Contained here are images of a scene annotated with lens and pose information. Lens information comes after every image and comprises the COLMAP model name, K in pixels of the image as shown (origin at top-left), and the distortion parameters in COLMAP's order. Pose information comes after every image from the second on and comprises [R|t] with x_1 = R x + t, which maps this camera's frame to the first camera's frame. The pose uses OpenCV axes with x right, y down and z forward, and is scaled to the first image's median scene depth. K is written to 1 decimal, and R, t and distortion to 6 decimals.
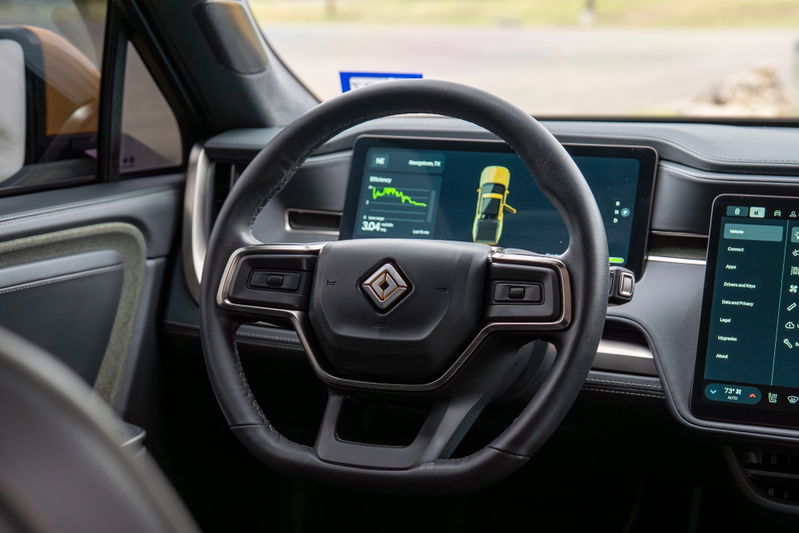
lens RADIAL K [[1443.8, 0, 400.3], [0, 1443.8, 263.1], [0, 0, 1]] dist [0.109787, 0.000000]
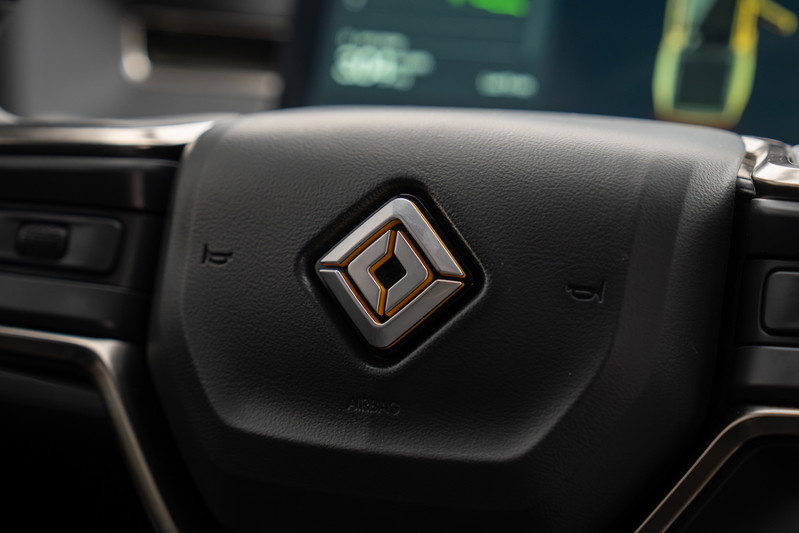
lens RADIAL K [[2436.6, 0, 400.3], [0, 2436.6, 266.2], [0, 0, 1]] dist [0.405601, 0.000000]
pose [[0.999561, 0.012415, -0.026888, 0.004709], [-0.010805, 0.998186, 0.059221, -0.015089], [0.027575, -0.058905, 0.997883, 0.487748]]
